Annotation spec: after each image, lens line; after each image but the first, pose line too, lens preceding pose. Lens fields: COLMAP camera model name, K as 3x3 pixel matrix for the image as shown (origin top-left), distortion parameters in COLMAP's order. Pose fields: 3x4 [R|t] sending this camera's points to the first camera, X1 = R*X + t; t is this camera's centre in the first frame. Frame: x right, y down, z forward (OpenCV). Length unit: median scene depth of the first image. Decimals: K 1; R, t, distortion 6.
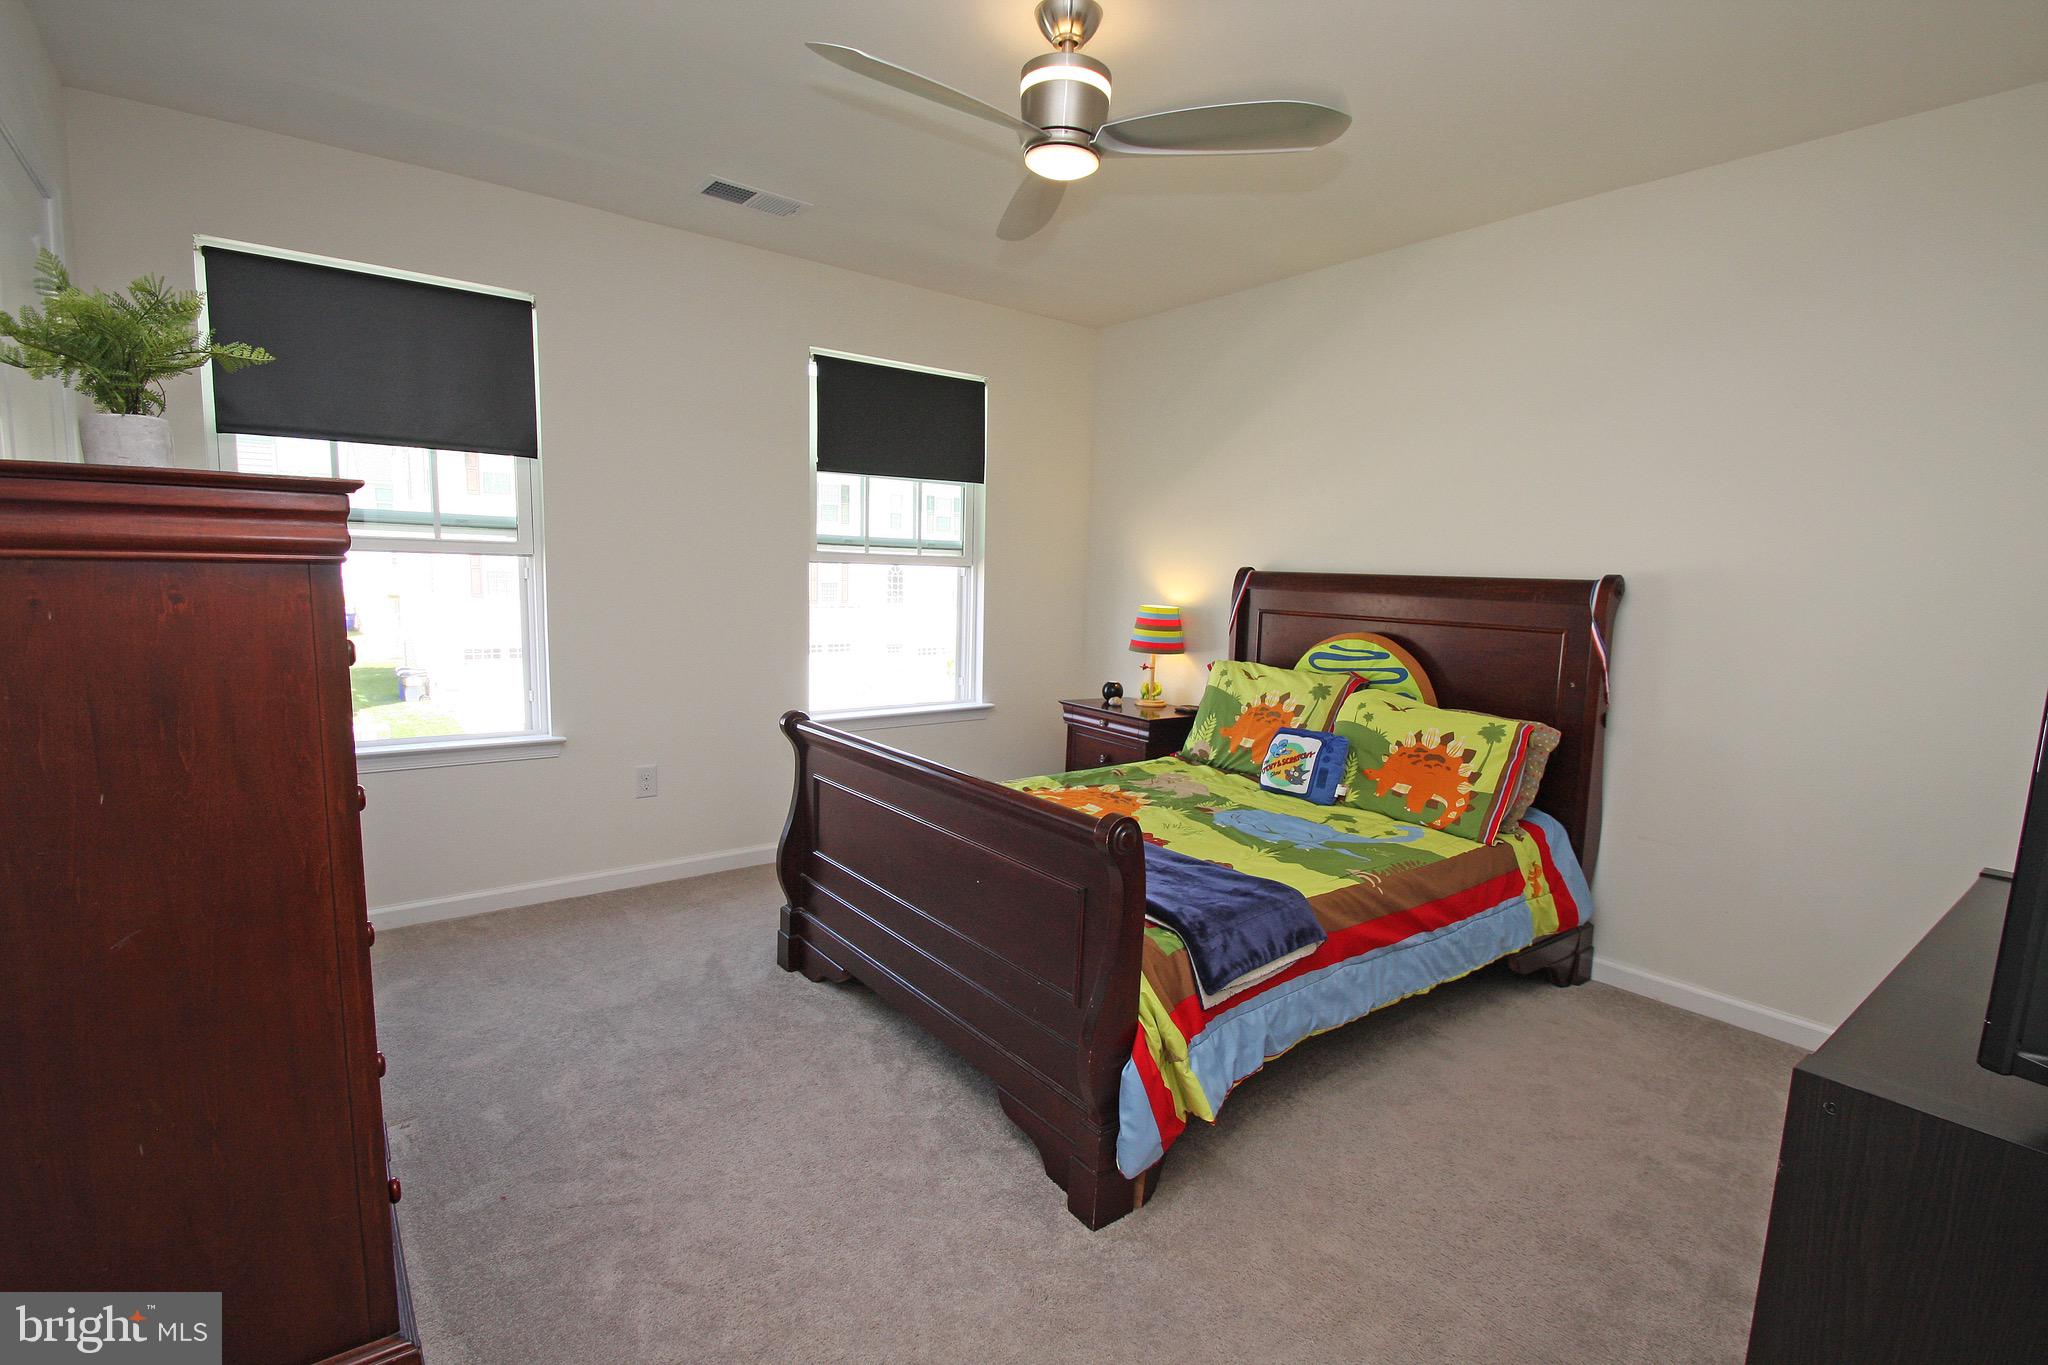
lens RADIAL K [[959.8, 0, 1050.2], [0, 959.8, 703.1], [0, 0, 1]] dist [-0.020056, -0.001172]
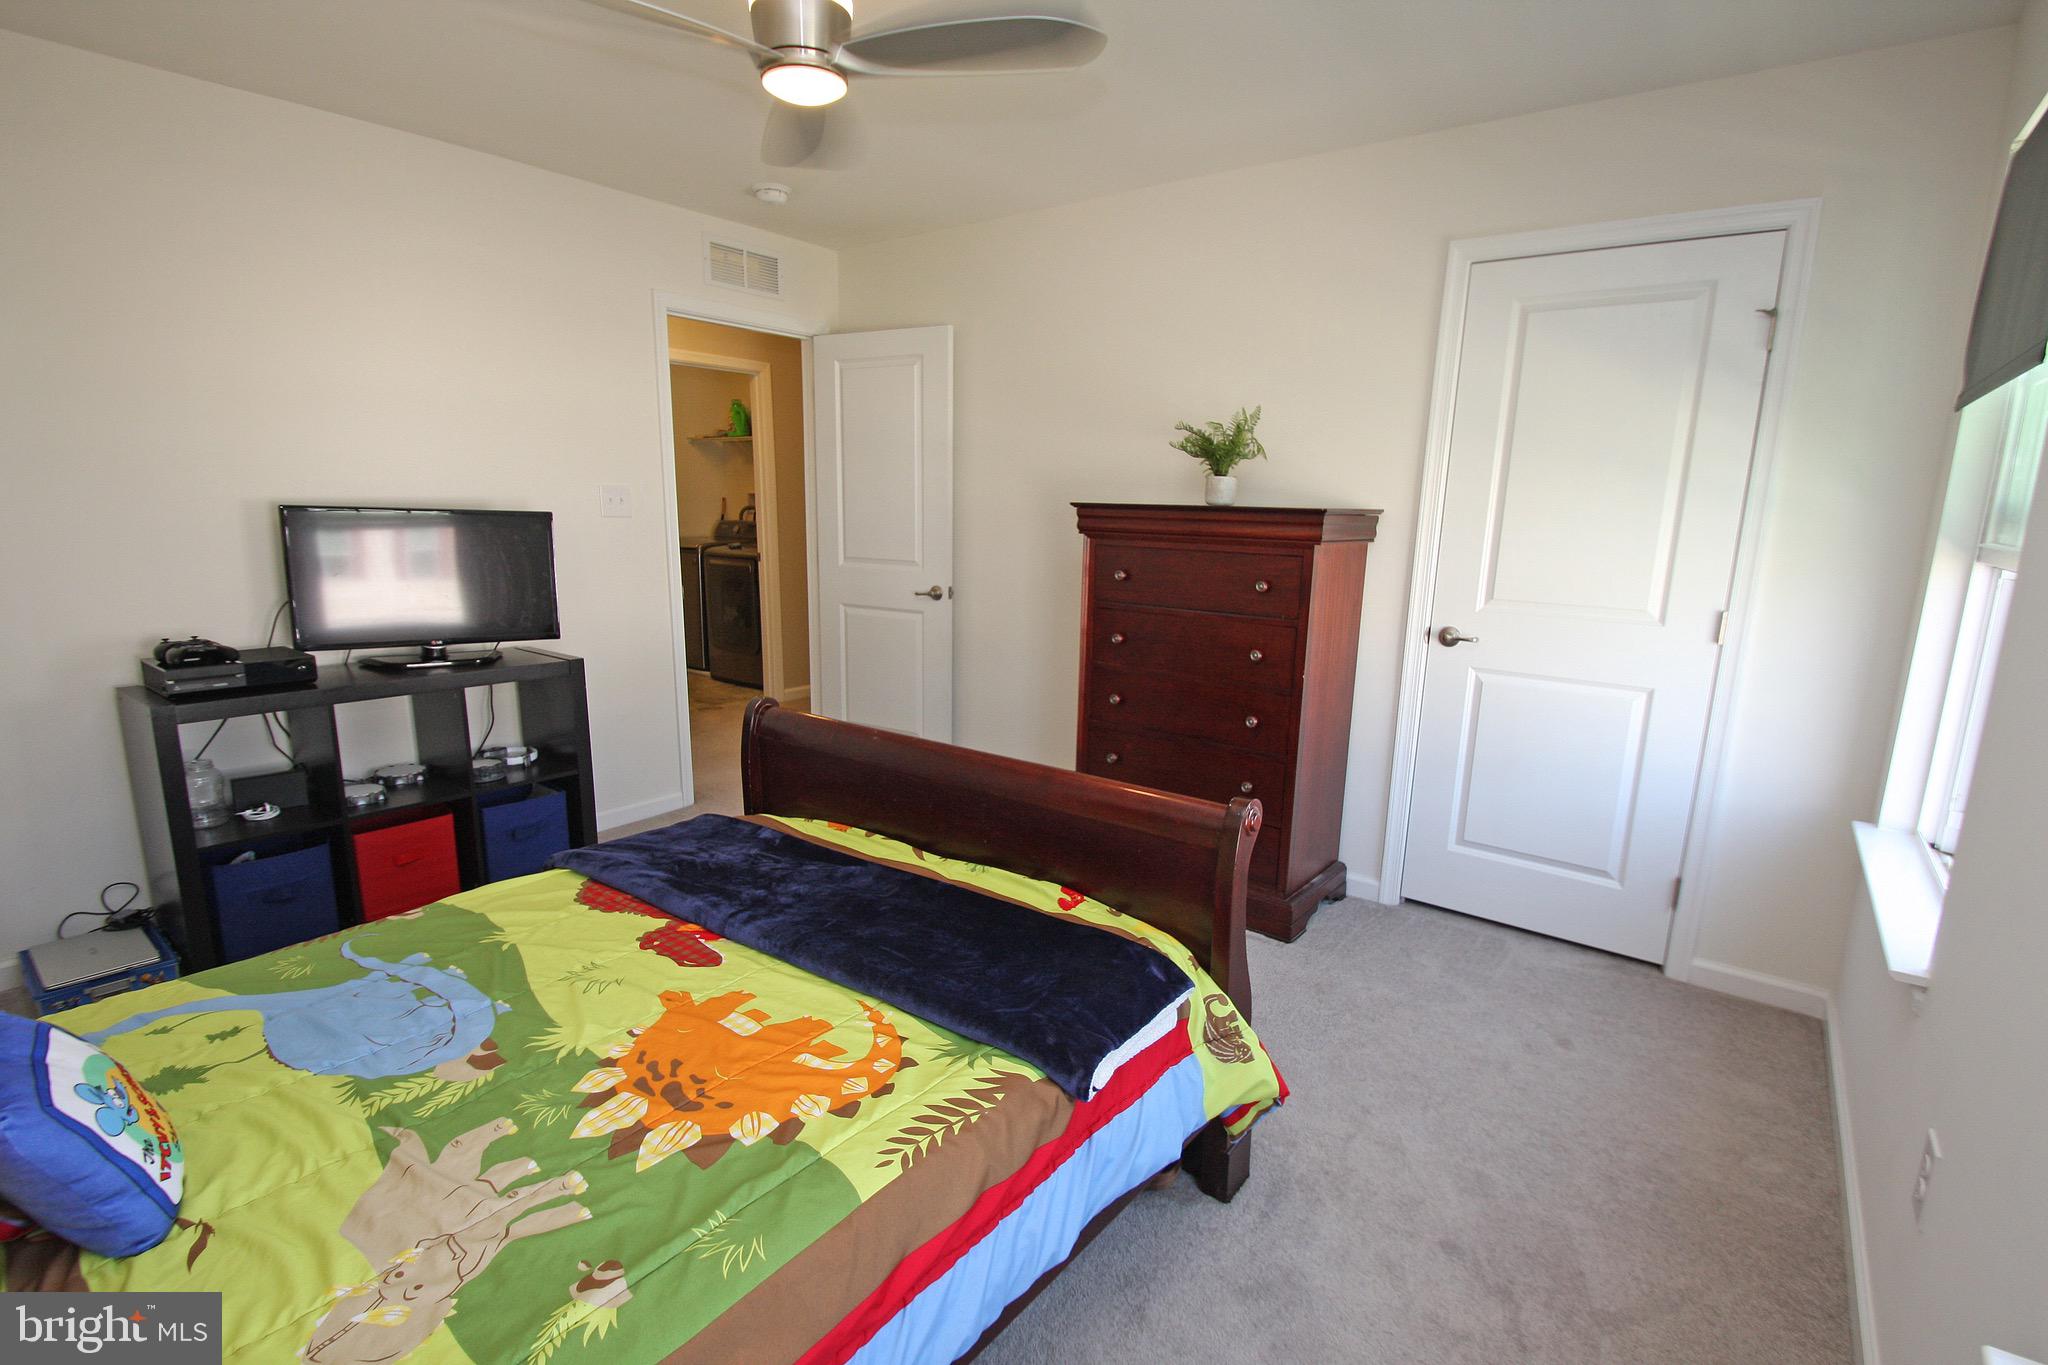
lens RADIAL K [[959.8, 0, 1050.2], [0, 959.8, 703.1], [0, 0, 1]] dist [-0.020056, -0.001172]
pose [[-0.966101, -0.003351, -0.258143, 0.017125], [-0.088446, 0.943700, 0.318760, -0.241622], [0.242541, 0.330786, -0.912006, 1.537711]]
